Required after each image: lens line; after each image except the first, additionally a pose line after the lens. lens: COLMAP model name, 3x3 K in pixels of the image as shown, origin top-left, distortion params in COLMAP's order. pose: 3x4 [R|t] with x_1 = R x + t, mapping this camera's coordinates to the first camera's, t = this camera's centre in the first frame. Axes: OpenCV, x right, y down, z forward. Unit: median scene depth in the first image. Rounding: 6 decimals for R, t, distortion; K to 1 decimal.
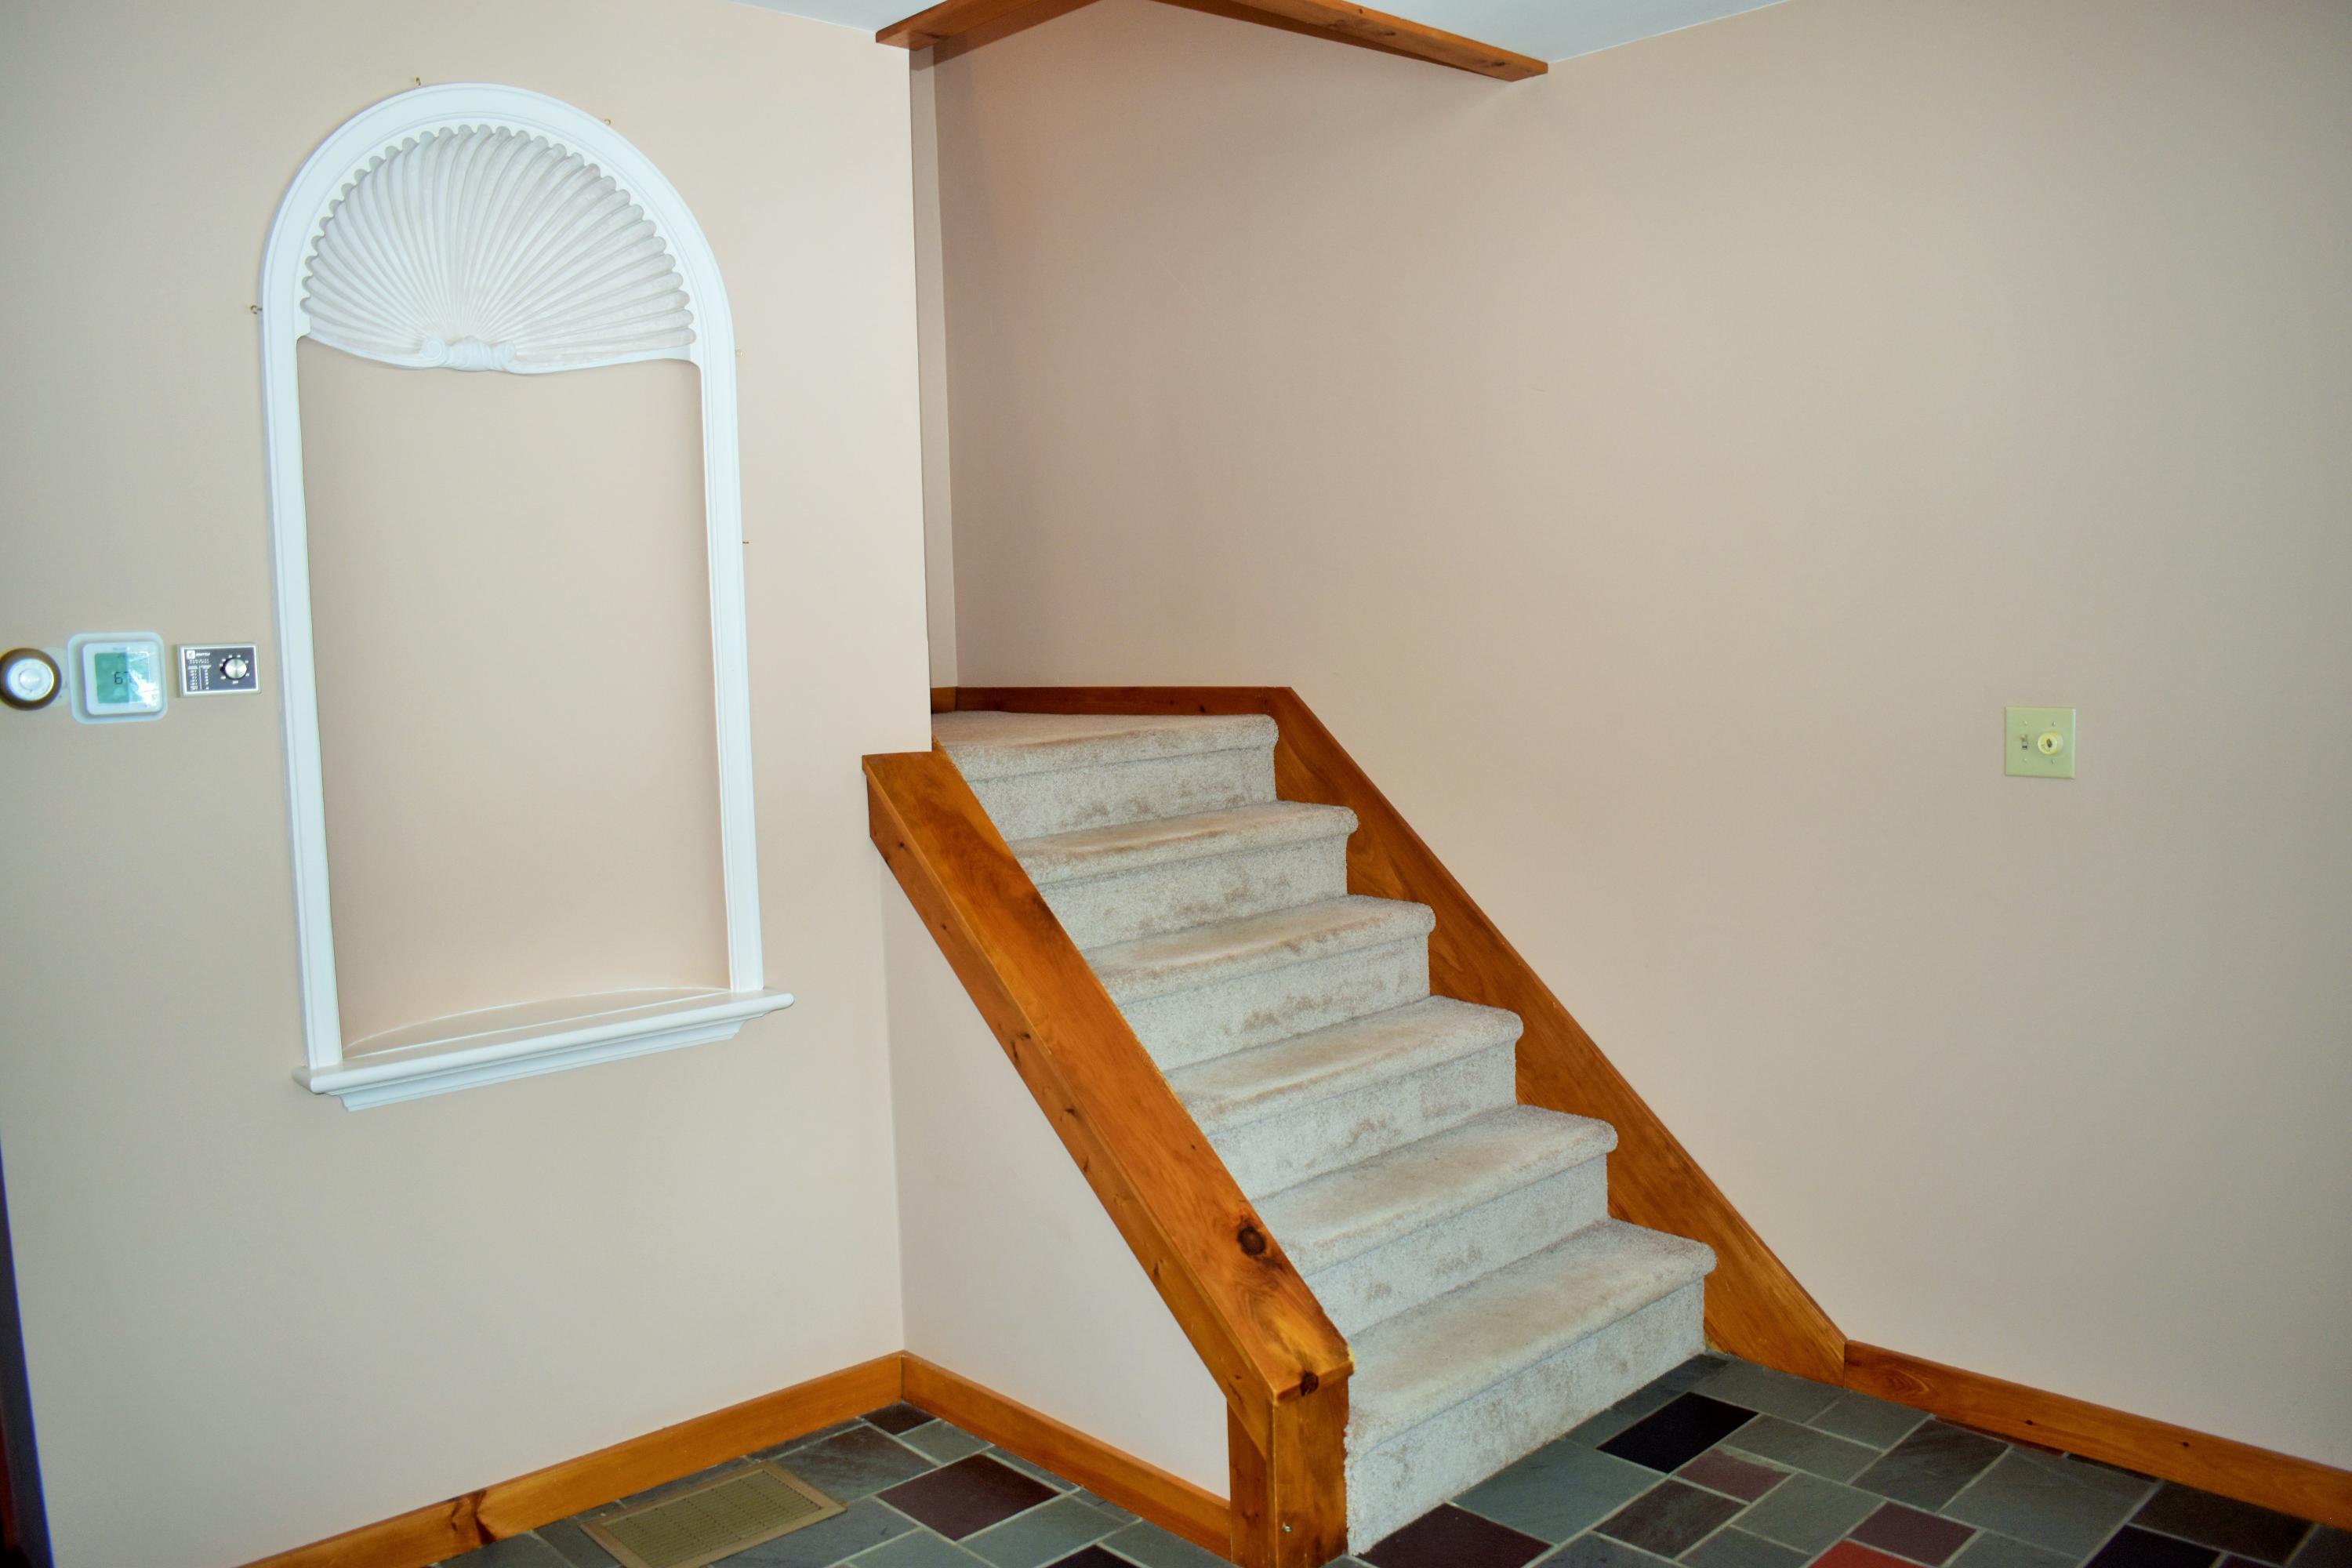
lens RADIAL K [[1844.8, 0, 1176.0], [0, 1844.8, 784.0], [0, 0, 1]] dist [-0.087517, 0.002066]
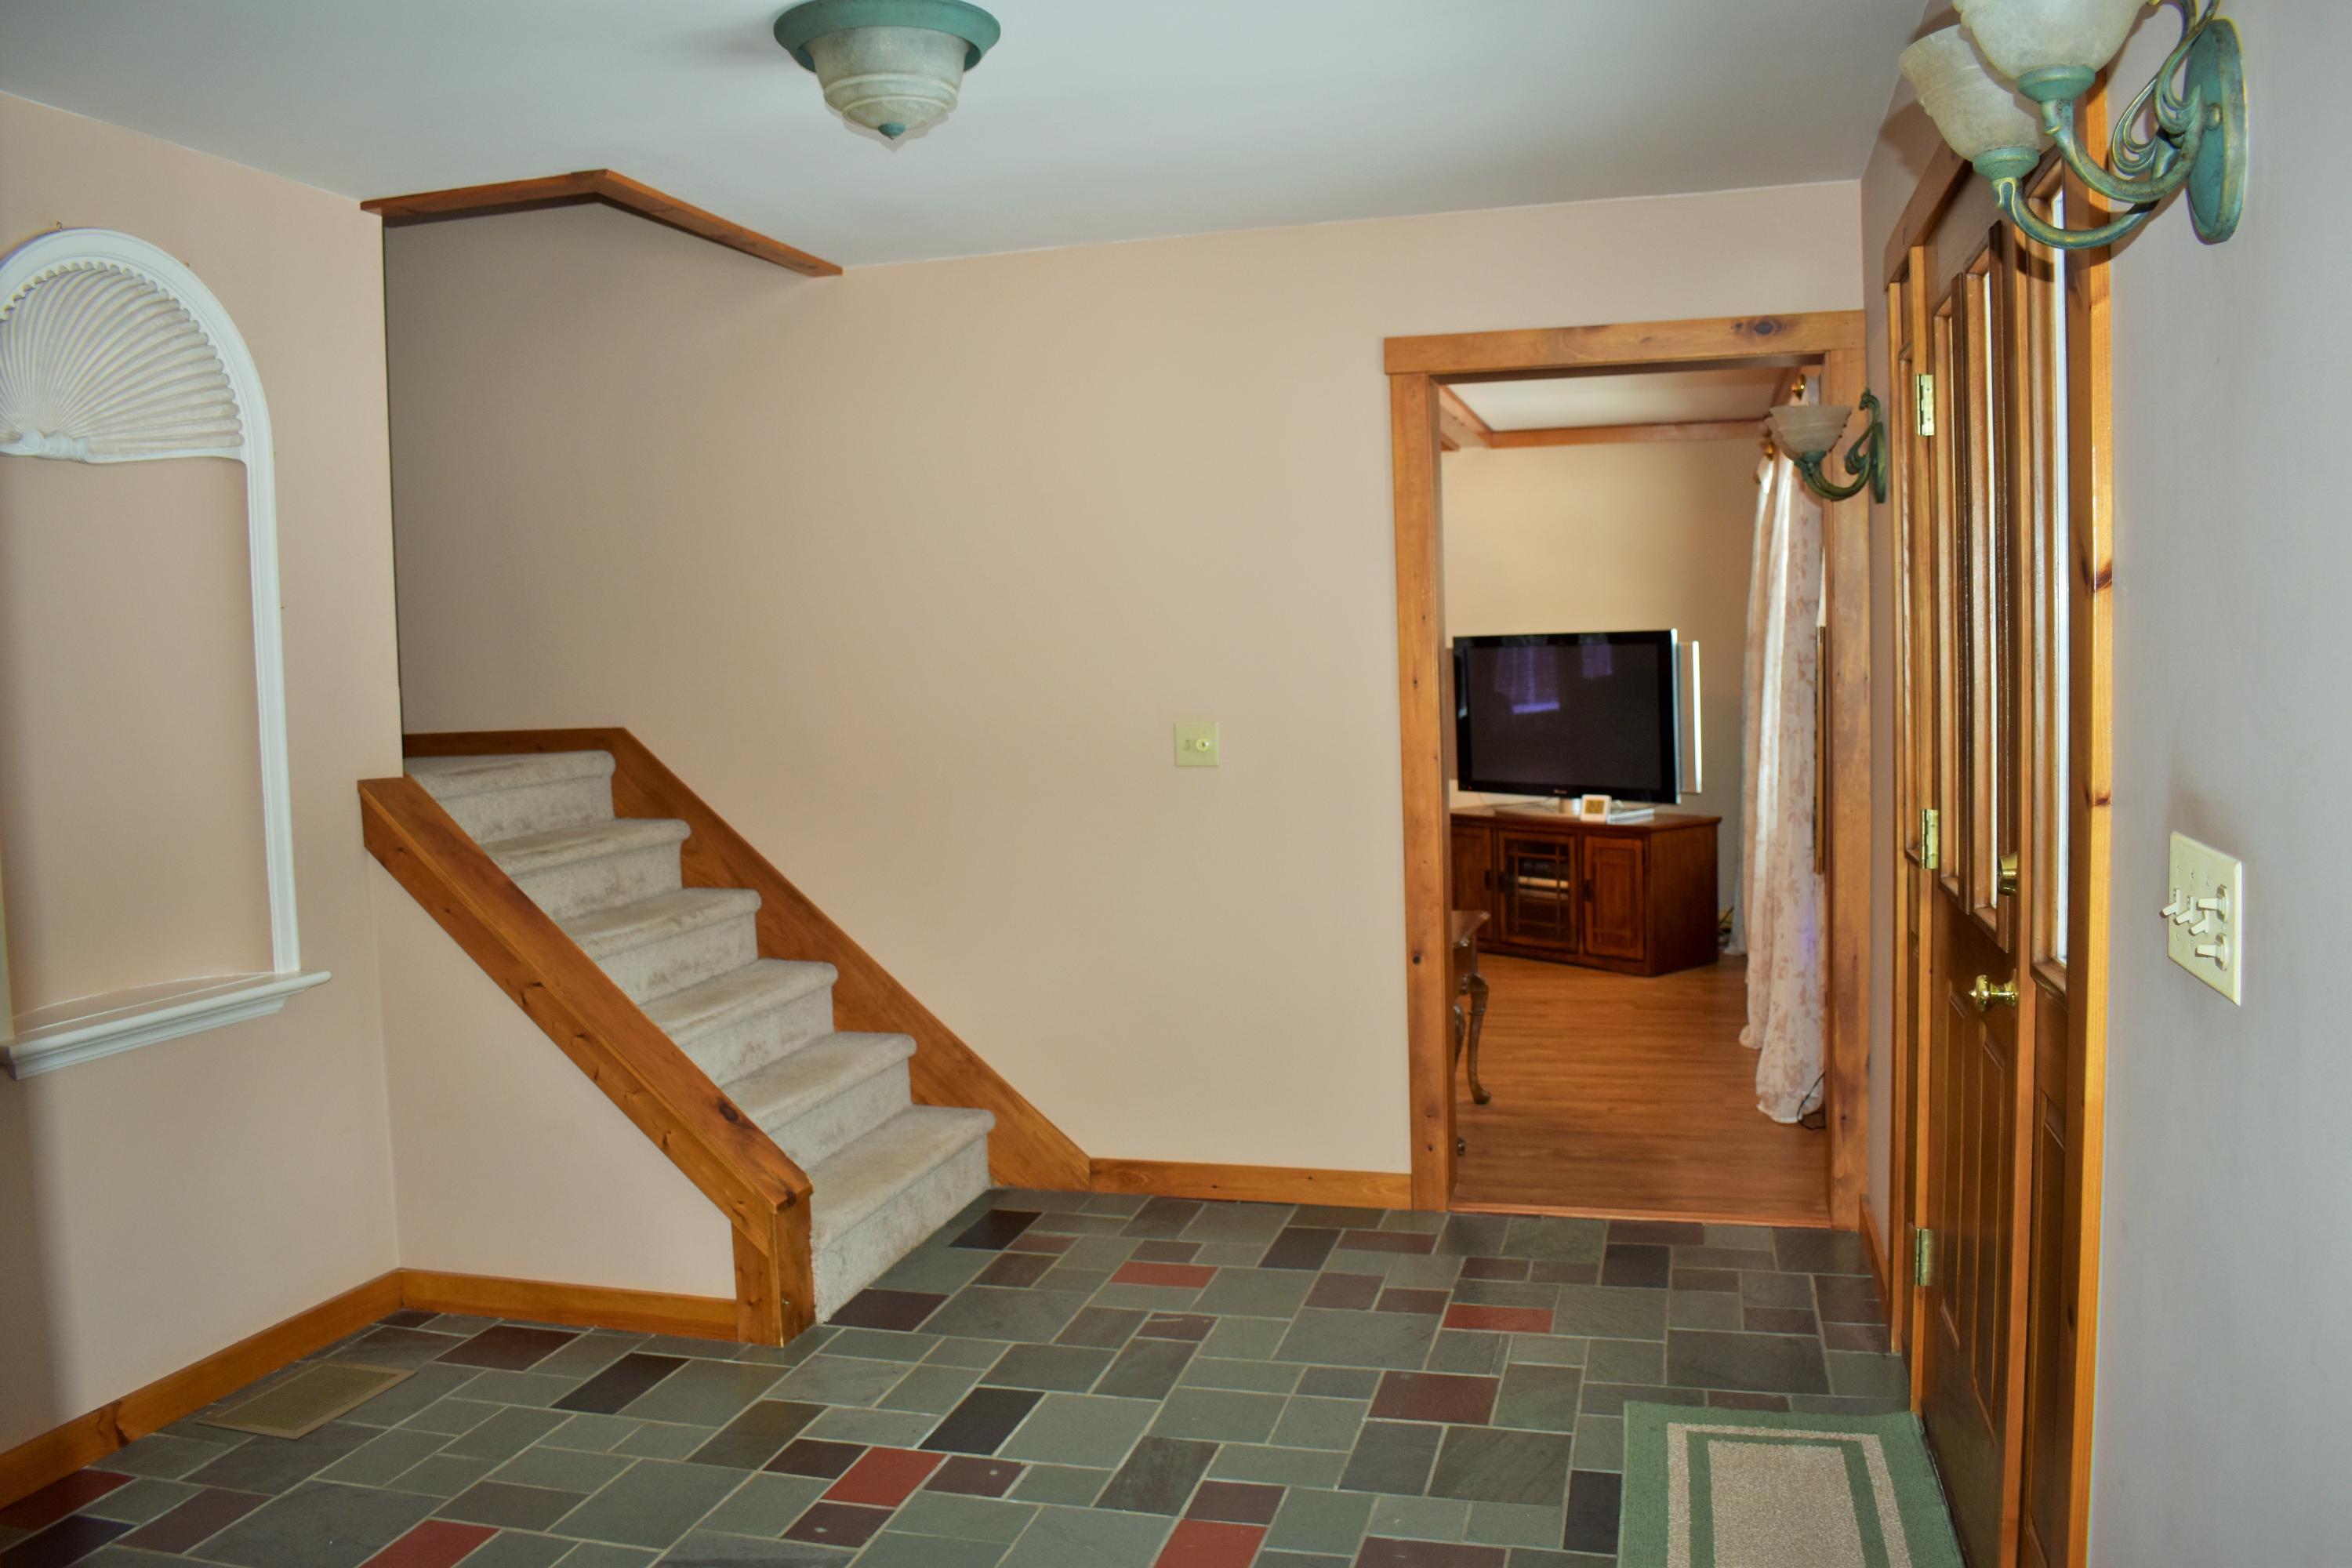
lens RADIAL K [[1844.8, 0, 1176.0], [0, 1844.8, 784.0], [0, 0, 1]] dist [-0.087517, 0.002066]
pose [[0.856322, -0.030665, 0.515532, -0.331615], [0.050570, 0.998417, -0.024611, 0.045407], [-0.513961, 0.047146, 0.856517, -0.330057]]
